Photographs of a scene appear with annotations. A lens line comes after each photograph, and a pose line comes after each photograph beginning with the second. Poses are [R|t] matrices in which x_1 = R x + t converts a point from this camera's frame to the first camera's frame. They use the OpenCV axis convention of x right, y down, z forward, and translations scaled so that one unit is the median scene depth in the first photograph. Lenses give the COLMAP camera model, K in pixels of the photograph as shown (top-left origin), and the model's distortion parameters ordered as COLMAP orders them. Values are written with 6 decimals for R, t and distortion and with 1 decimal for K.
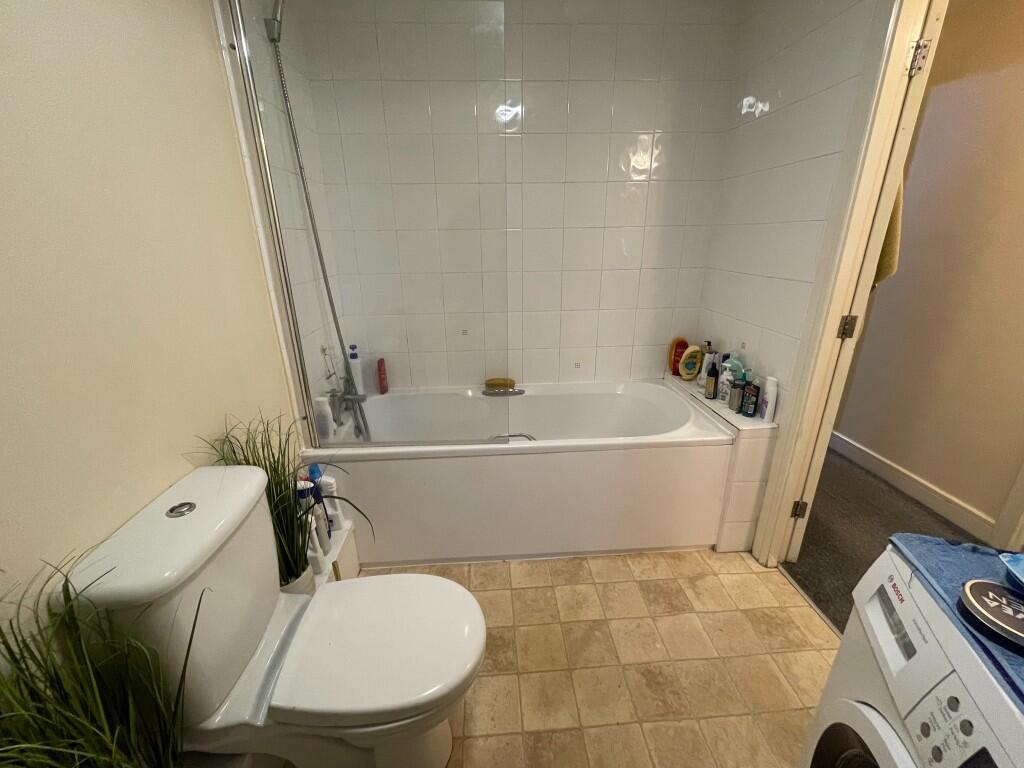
lens RADIAL K [[411.8, 0, 510.6], [0, 411.8, 378.4], [0, 0, 1]] dist [-0.002721, -0.000723]
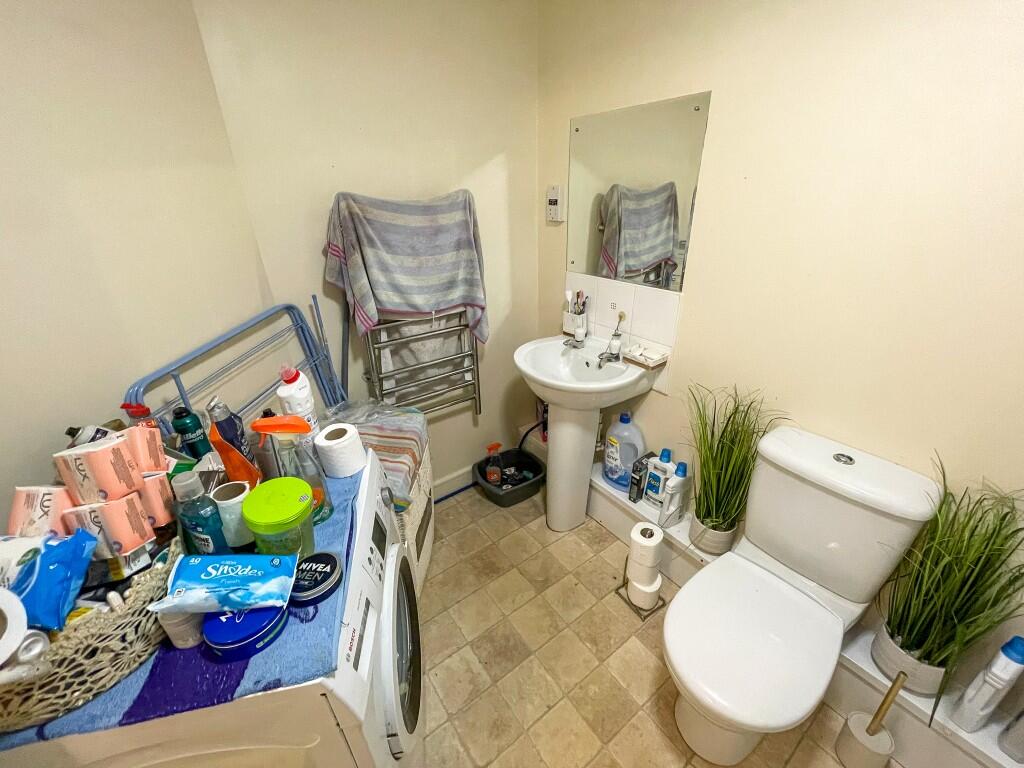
lens RADIAL K [[411.8, 0, 511.4], [0, 411.8, 381.8], [0, 0, 1]] dist [-0.002721, -0.000723]
pose [[-0.845017, 0.260795, -0.466832, 0.385636], [-0.138765, 0.736158, 0.662432, -0.346922], [0.516421, 0.624546, -0.585877, 0.622669]]
